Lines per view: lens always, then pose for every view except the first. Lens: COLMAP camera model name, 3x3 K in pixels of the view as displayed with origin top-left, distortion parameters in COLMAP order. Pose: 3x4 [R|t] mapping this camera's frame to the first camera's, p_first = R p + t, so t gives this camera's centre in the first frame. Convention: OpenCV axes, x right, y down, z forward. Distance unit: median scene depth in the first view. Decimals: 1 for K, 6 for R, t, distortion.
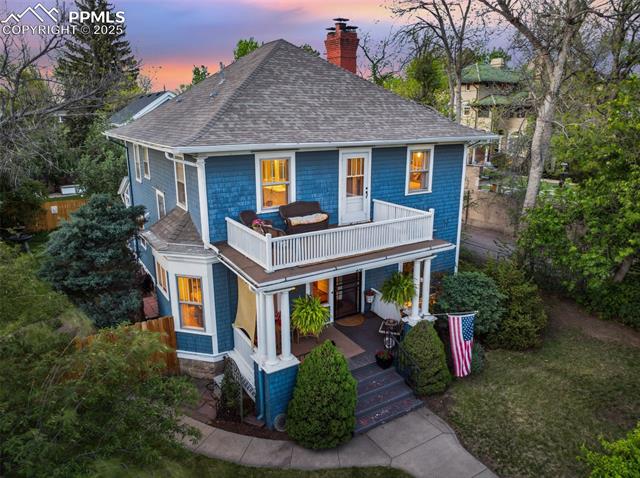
lens RADIAL K [[451.8, 0, 320.0], [0, 451.8, 239.0], [0, 0, 1]] dist [-0.021665, -0.001711]
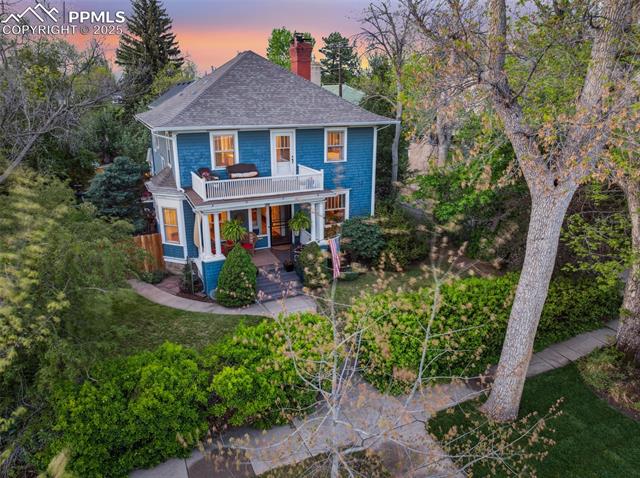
lens RADIAL K [[451.8, 0, 320.0], [0, 451.8, 239.0], [0, 0, 1]] dist [-0.021665, -0.001711]
pose [[0.992670, 0.039195, -0.114321, 0.412660], [-0.034506, 0.998491, 0.042712, 0.100403], [0.115823, -0.038454, 0.992525, -0.515775]]
